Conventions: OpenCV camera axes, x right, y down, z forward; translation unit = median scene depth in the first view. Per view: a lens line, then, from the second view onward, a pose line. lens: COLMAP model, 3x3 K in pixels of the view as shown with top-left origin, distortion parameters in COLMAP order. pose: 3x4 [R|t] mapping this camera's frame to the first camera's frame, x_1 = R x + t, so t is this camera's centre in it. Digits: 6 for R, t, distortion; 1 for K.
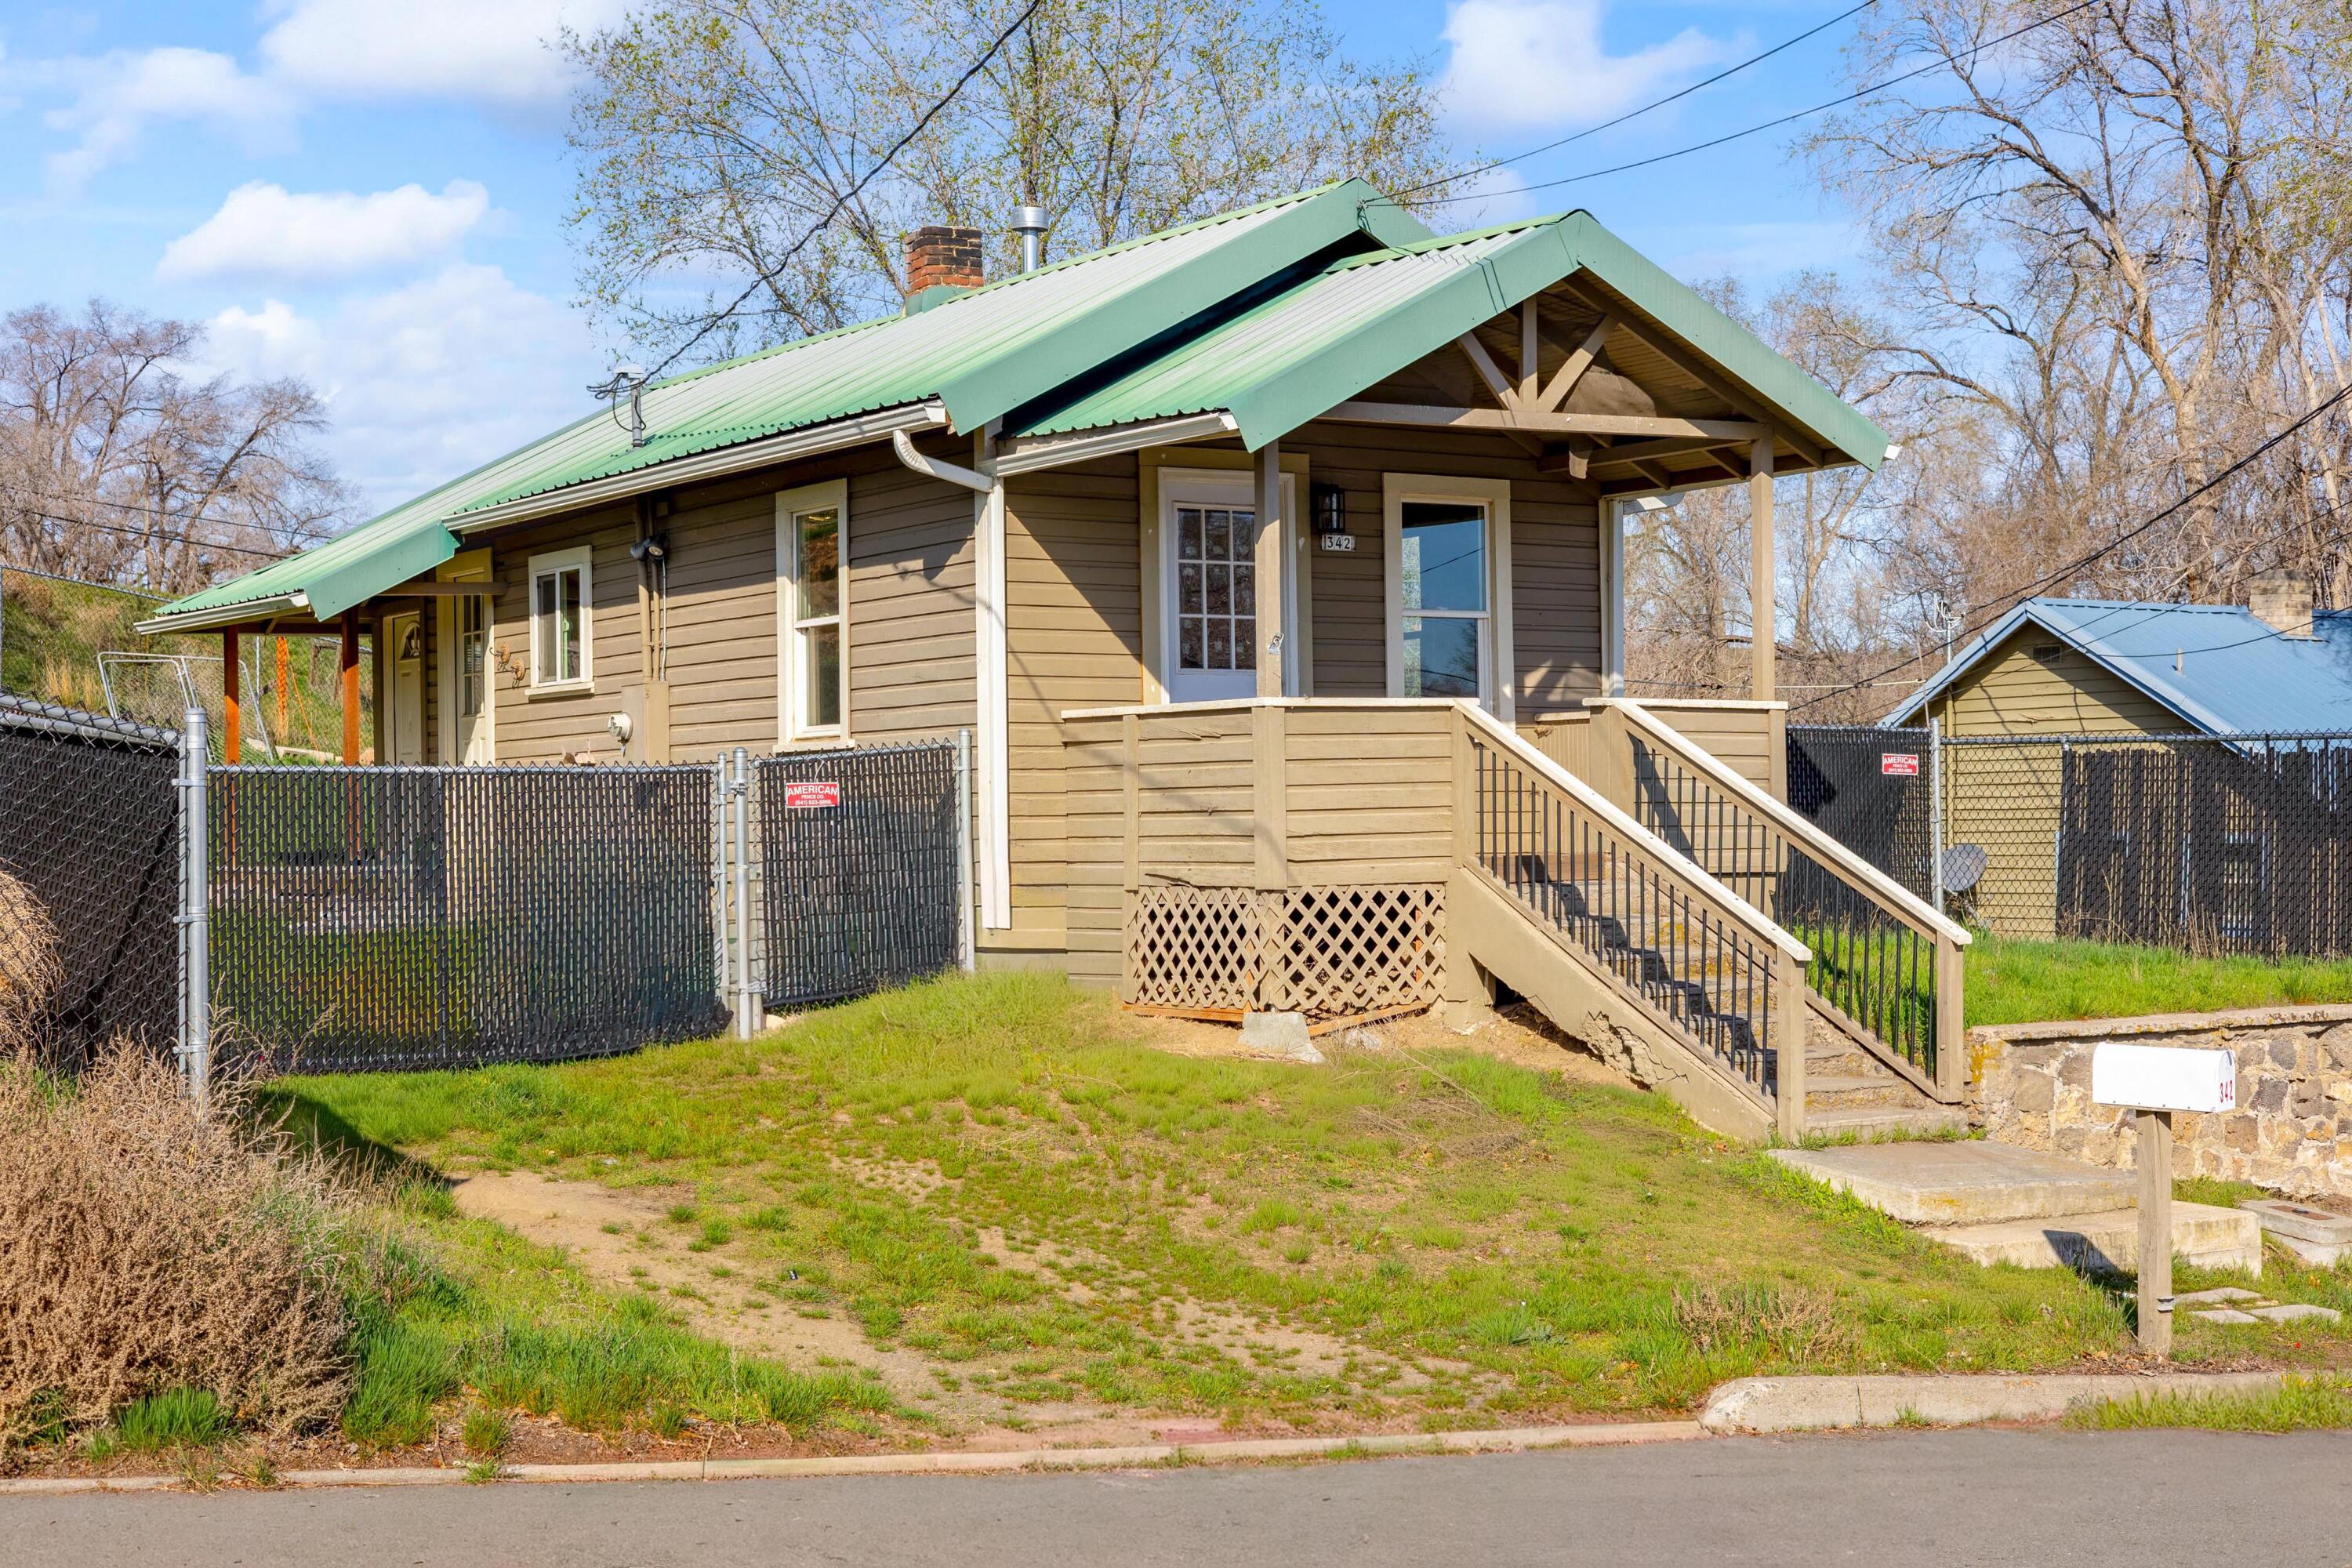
lens RADIAL K [[3265.1, 0, 1180.8], [0, 3265.1, 784.3], [0, 0, 1]] dist [0.027940, 0.000000]
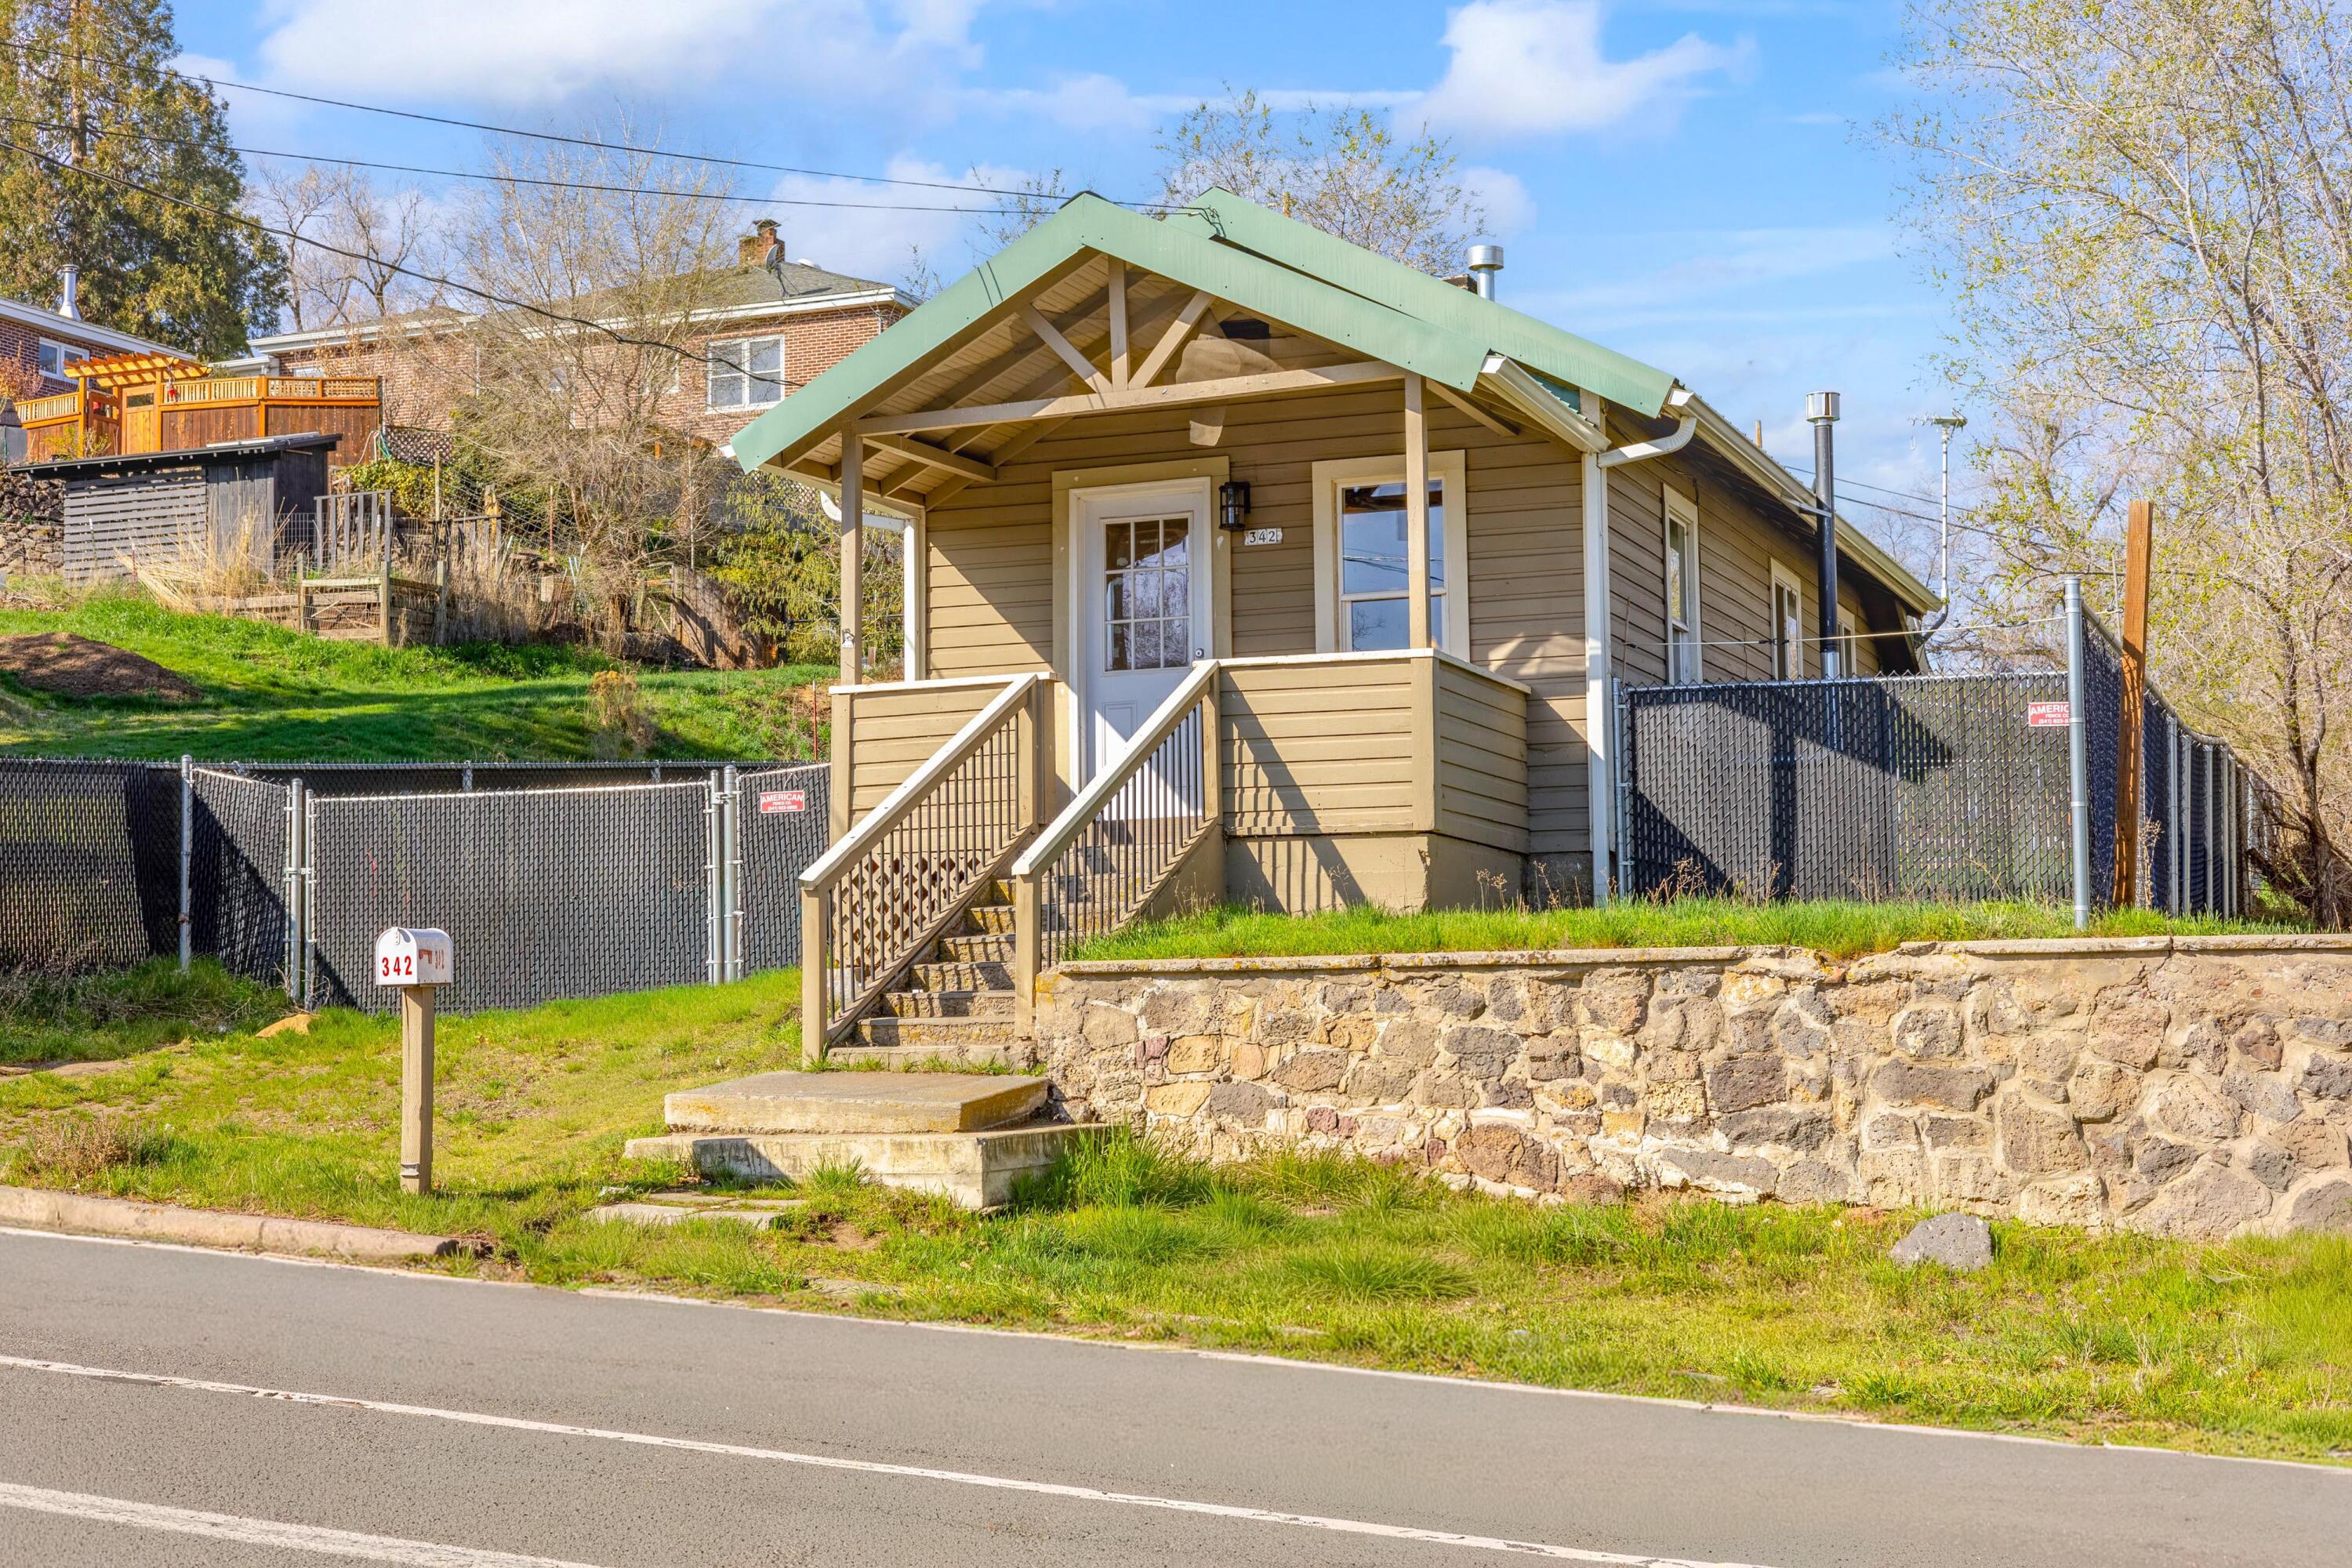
lens RADIAL K [[3265.1, 0, 1175.4], [0, 3265.1, 788.3], [0, 0, 1]] dist [0.027940, 0.000000]
pose [[0.580503, -0.060176, -0.812032, 0.968056], [0.015394, 0.997898, -0.062945, 0.077840], [0.814113, 0.024039, 0.580209, 0.430006]]
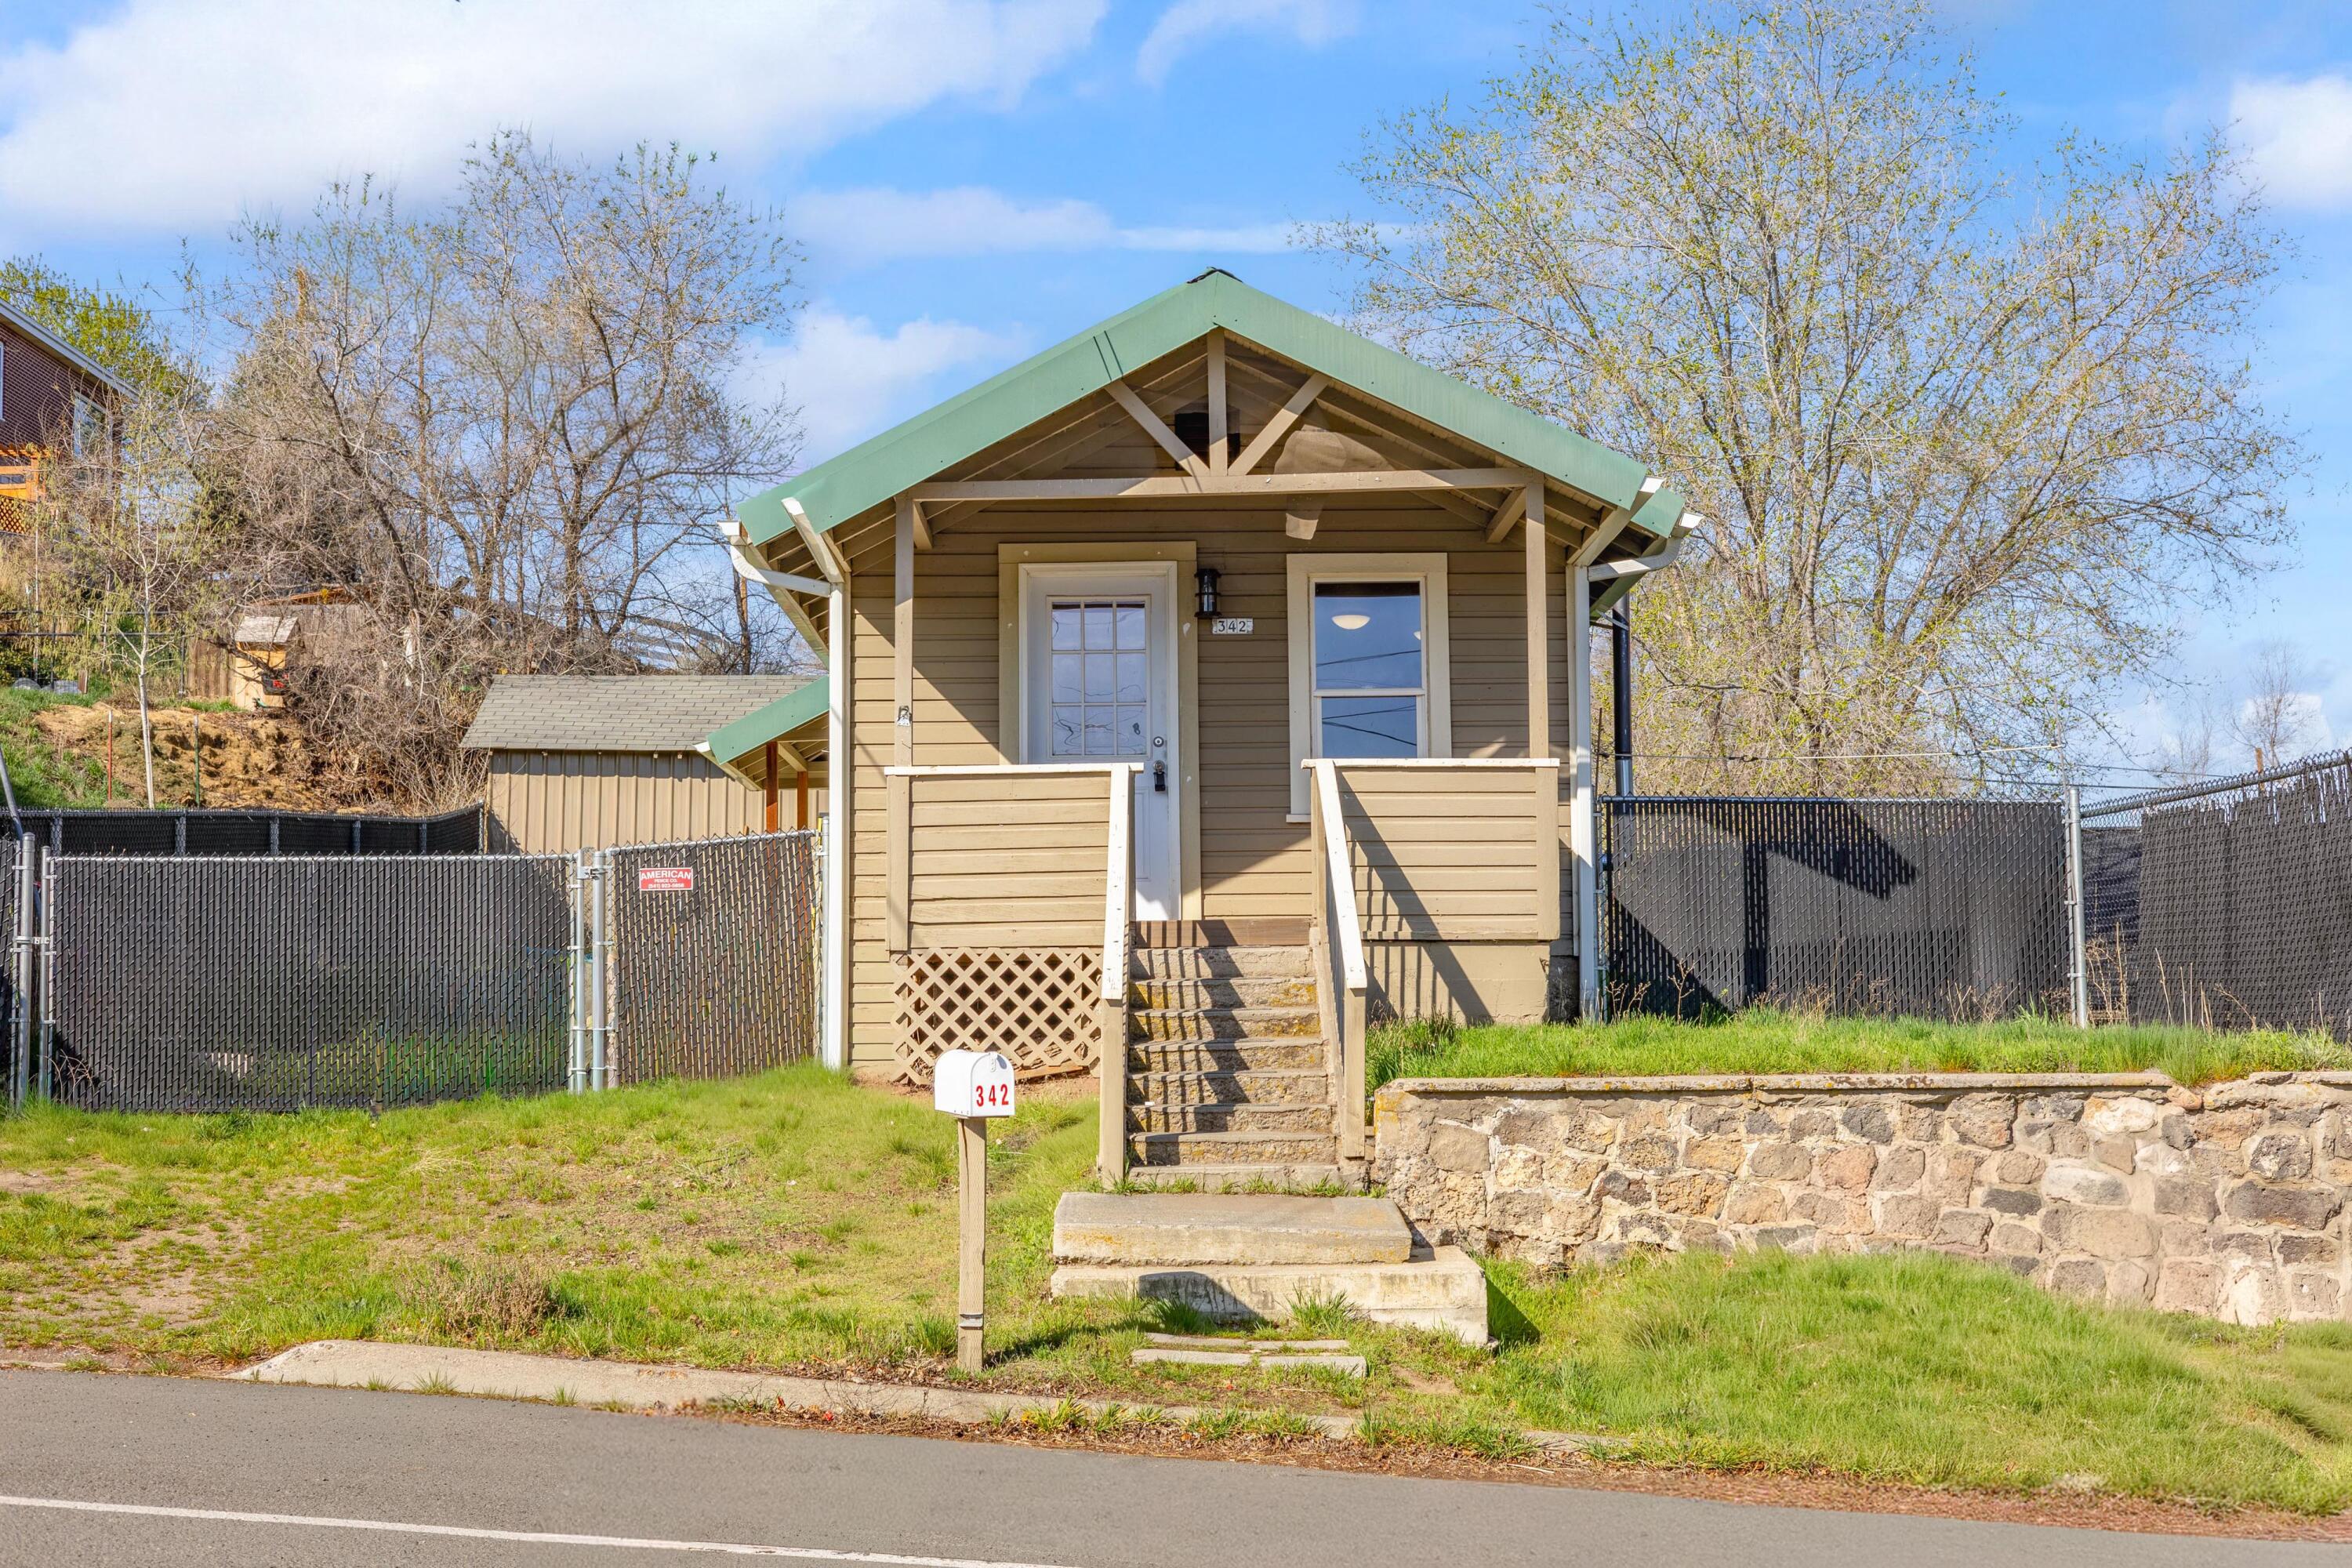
lens RADIAL K [[3265.1, 0, 1179.2], [0, 3265.1, 786.9], [0, 0, 1]] dist [0.027940, 0.000000]
pose [[0.845728, -0.042272, -0.531936, 0.638575], [0.005751, 0.997521, -0.070128, 0.051847], [0.533582, 0.056250, 0.843875, 0.160240]]
